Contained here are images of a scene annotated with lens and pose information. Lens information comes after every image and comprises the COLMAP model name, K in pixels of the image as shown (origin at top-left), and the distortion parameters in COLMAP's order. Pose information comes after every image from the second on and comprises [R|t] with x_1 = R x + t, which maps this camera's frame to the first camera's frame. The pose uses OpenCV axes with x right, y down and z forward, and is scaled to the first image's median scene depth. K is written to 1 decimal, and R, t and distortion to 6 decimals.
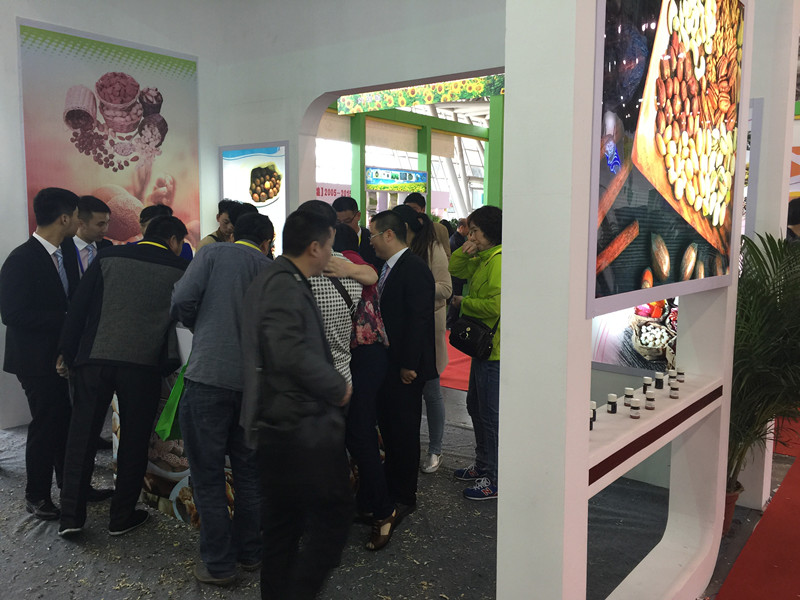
lens RADIAL K [[690.8, 0, 401.4], [0, 690.8, 302.1], [0, 0, 1]] dist [0.081315, -0.105412]
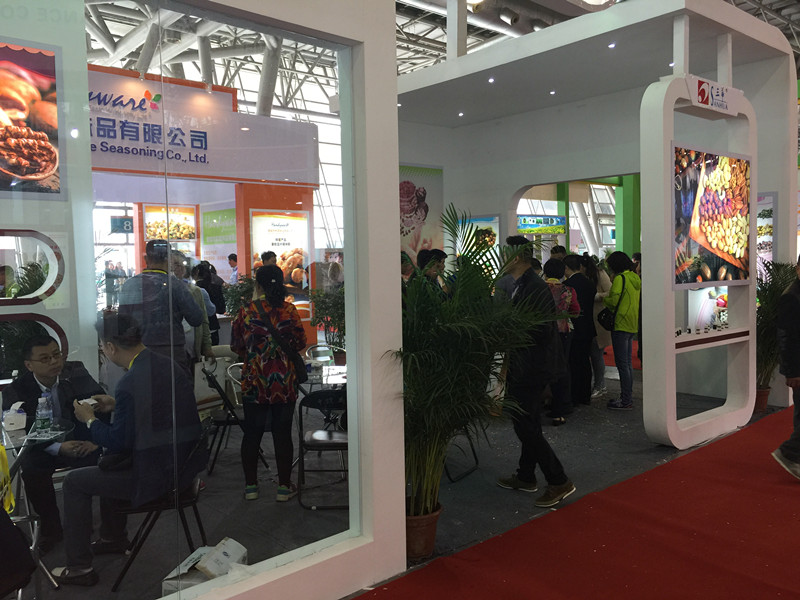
lens RADIAL K [[690.8, 0, 394.3], [0, 690.8, 293.7], [0, 0, 1]] dist [0.081315, -0.105412]
pose [[0.982652, -0.019307, -0.184450, -0.184451], [0.006922, 0.997691, -0.067557, 0.120688], [0.185328, 0.065108, 0.980517, -1.126663]]
